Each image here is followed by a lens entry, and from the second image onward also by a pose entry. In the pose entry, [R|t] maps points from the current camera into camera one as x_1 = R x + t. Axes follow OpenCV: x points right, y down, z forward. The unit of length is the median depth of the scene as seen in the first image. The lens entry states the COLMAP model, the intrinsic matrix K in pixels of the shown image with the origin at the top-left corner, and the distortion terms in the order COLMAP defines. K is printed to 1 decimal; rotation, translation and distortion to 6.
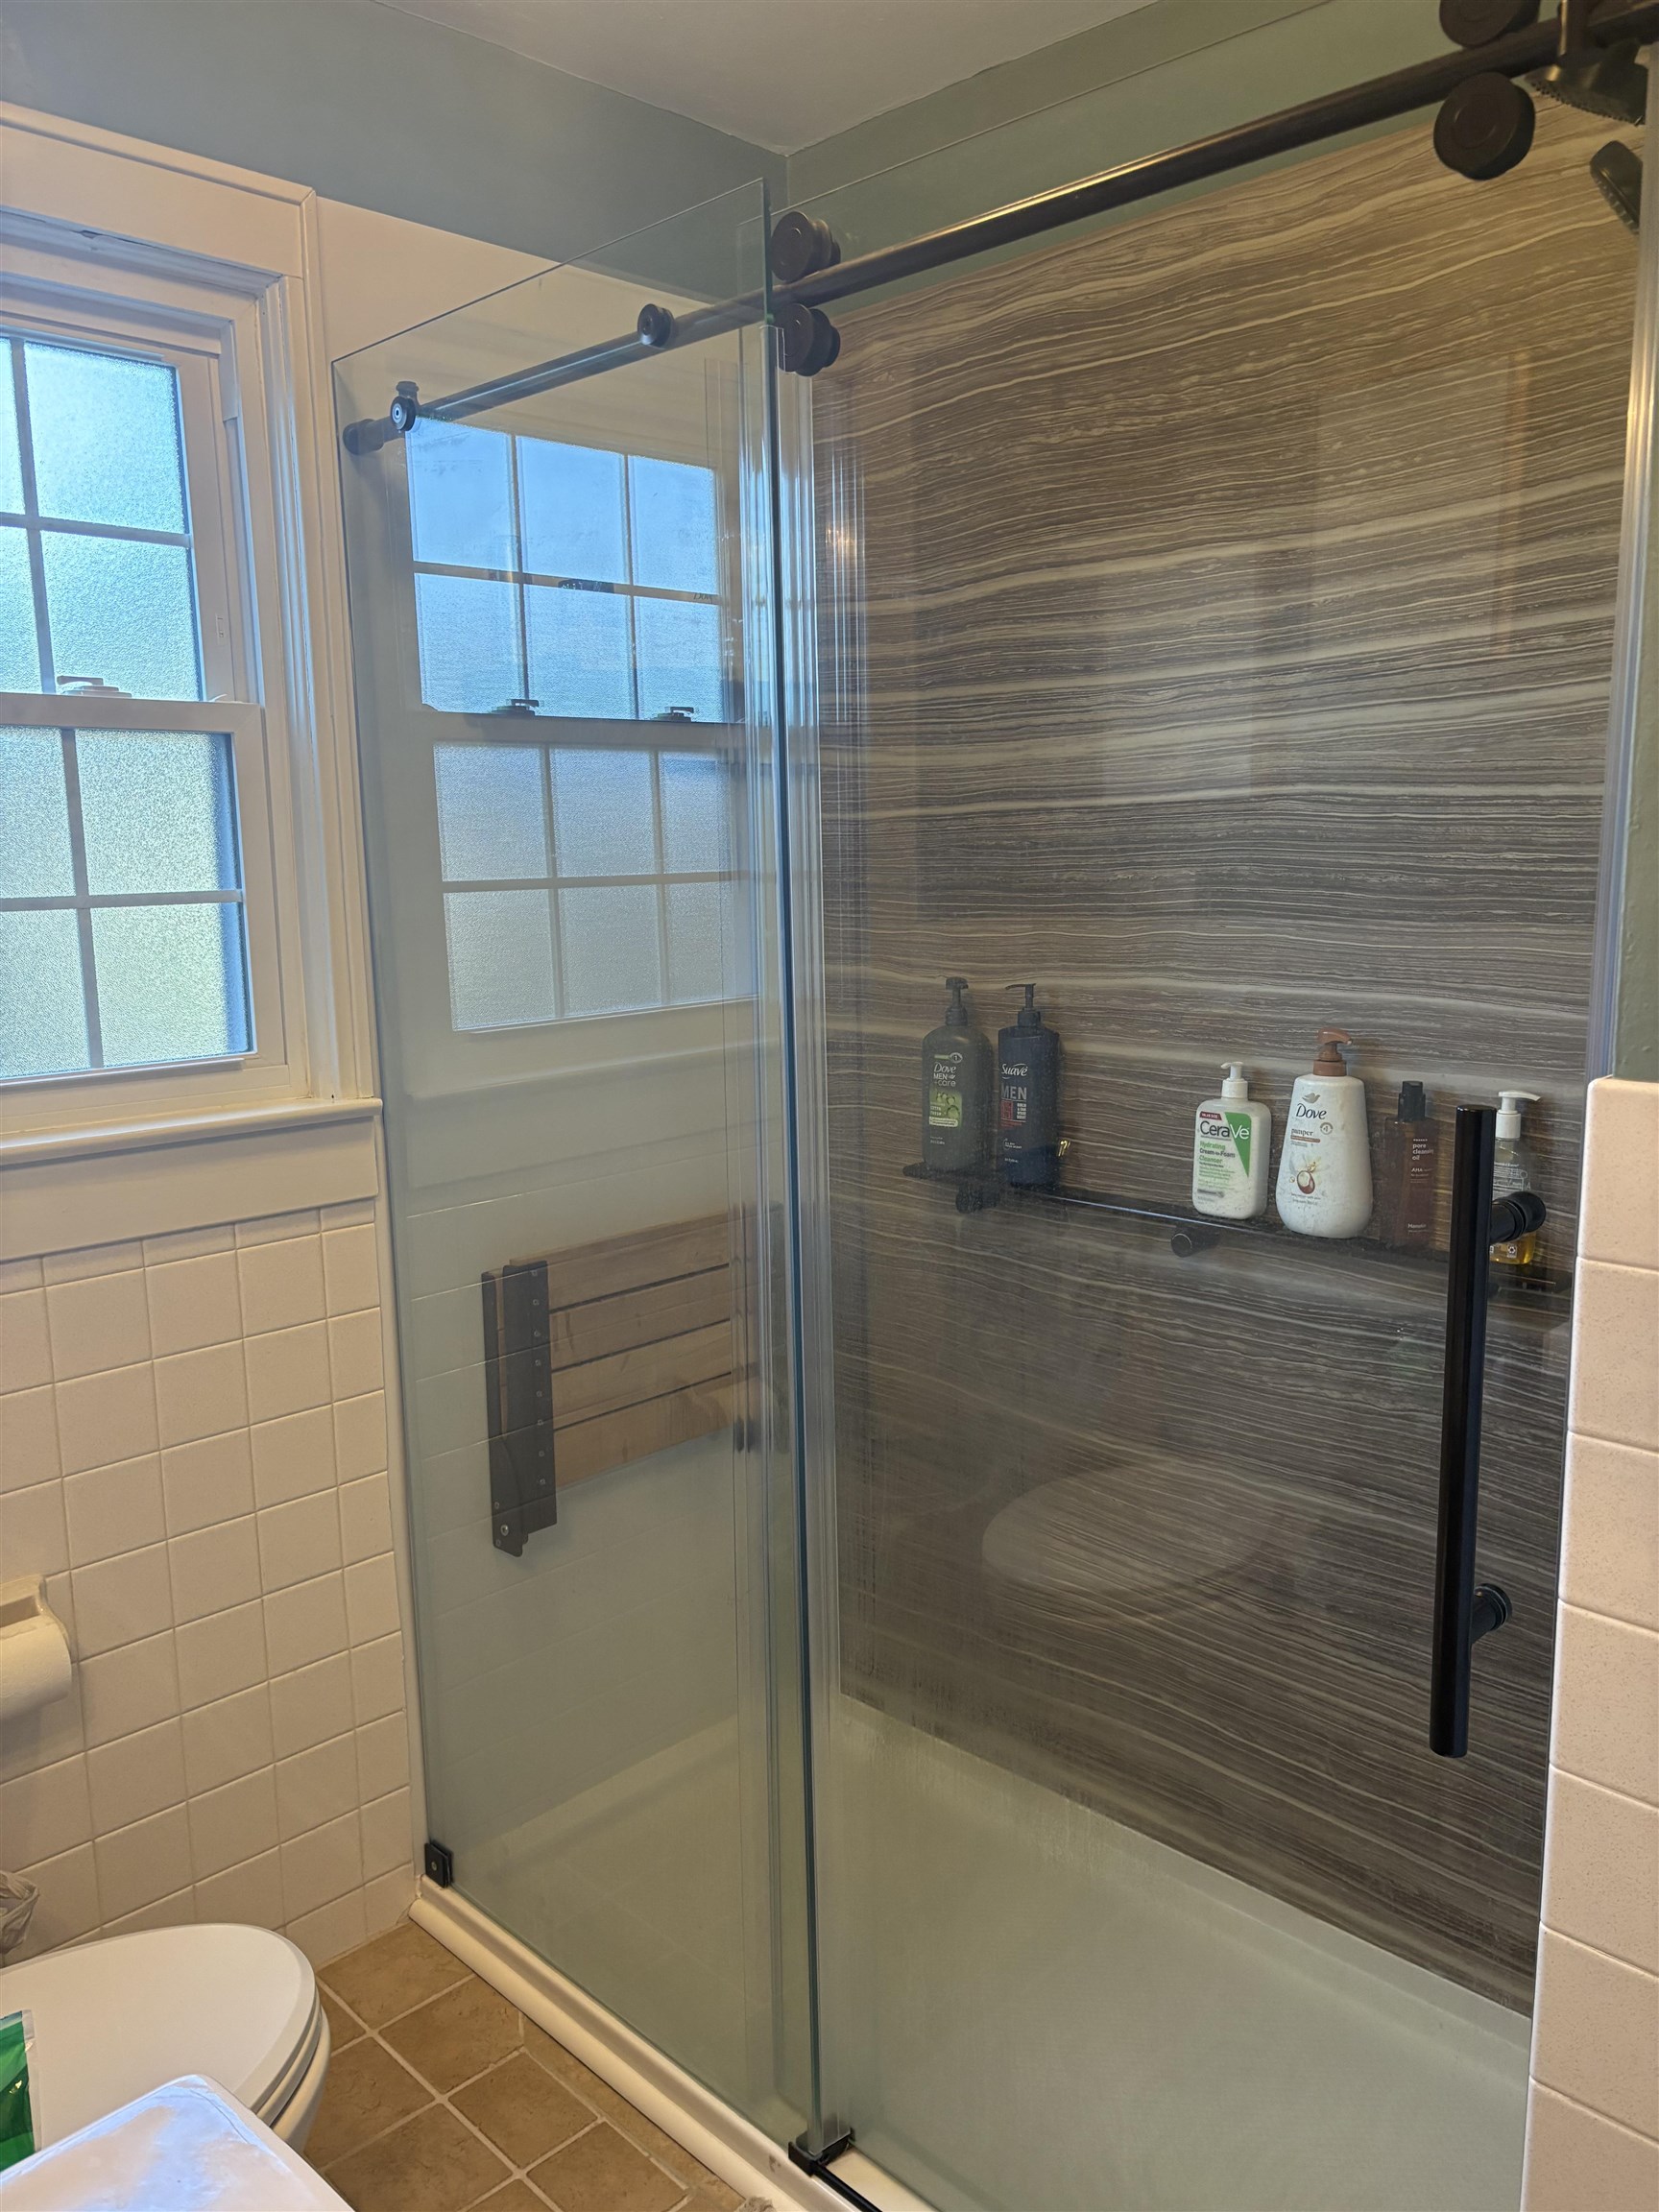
lens RADIAL K [[1698.4, 0, 832.0], [0, 1698.4, 1098.7], [0, 0, 1]] dist [0.027660, -0.014457]
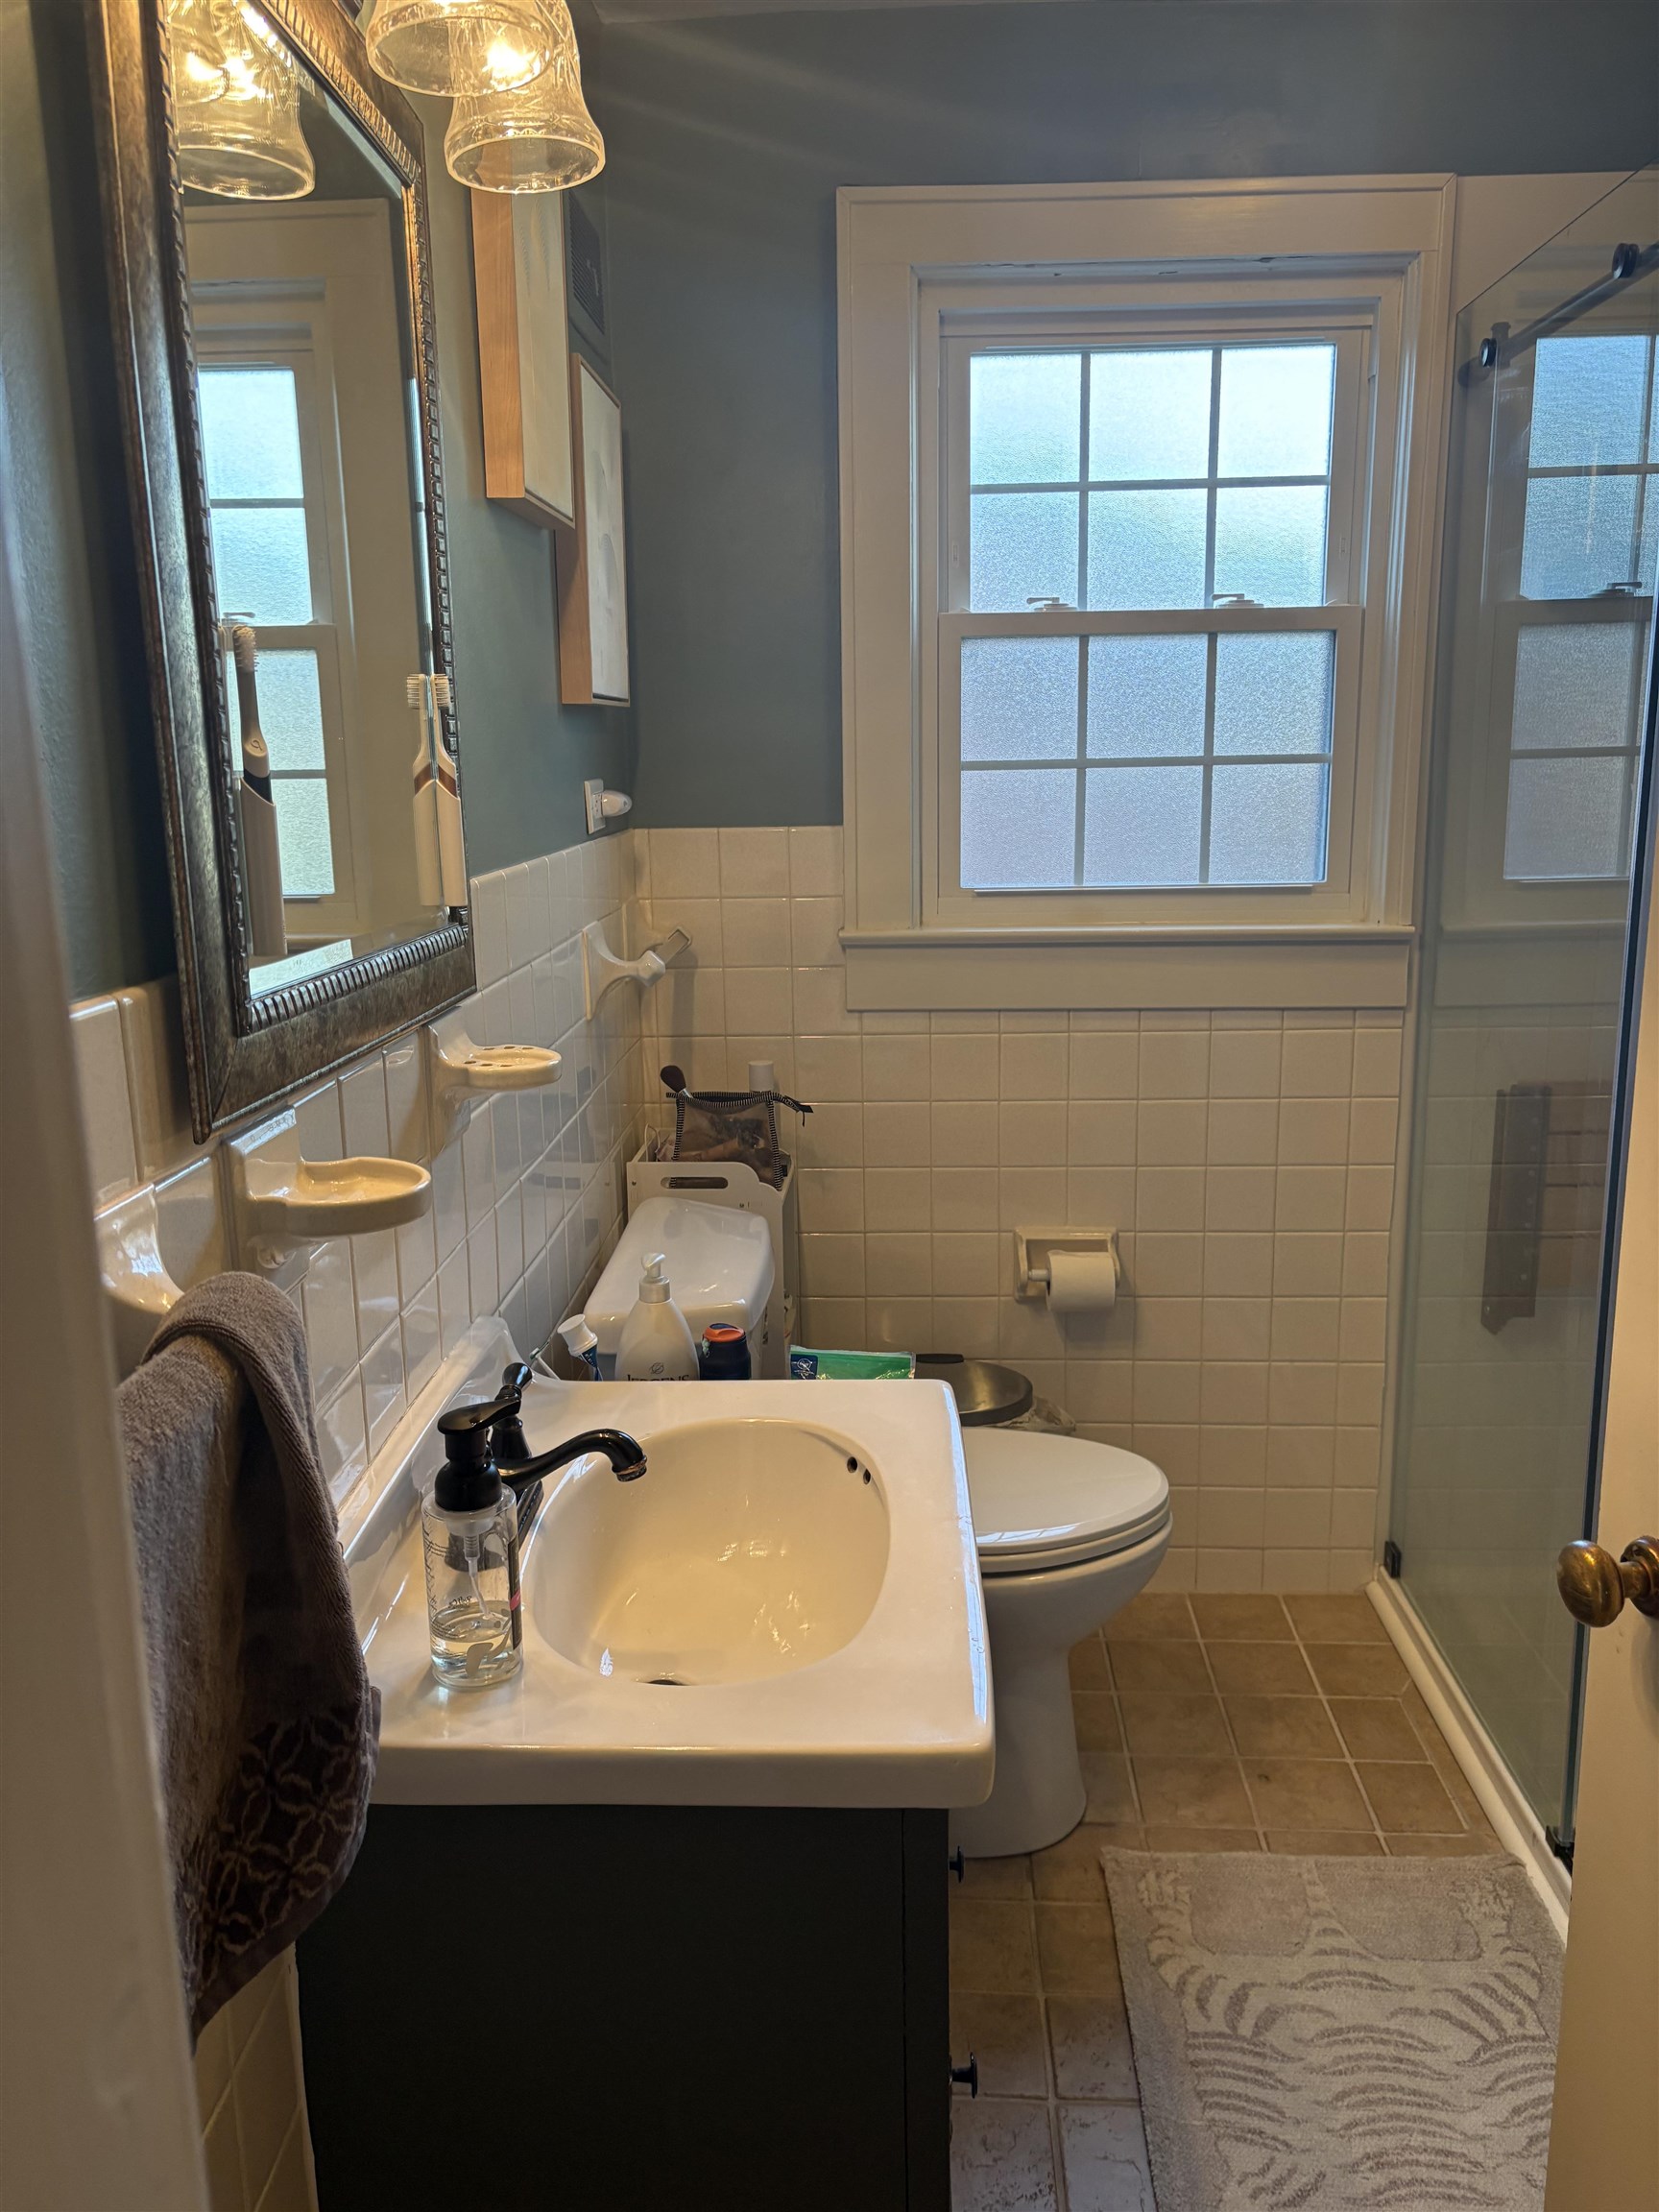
lens RADIAL K [[1698.4, 0, 828.0], [0, 1698.4, 1105.1], [0, 0, 1]] dist [0.027660, -0.014457]
pose [[0.675870, 0.158258, -0.719829, 0.365493], [-0.114034, 0.987367, 0.110007, 0.040888], [0.728145, 0.007735, 0.685379, -0.155237]]
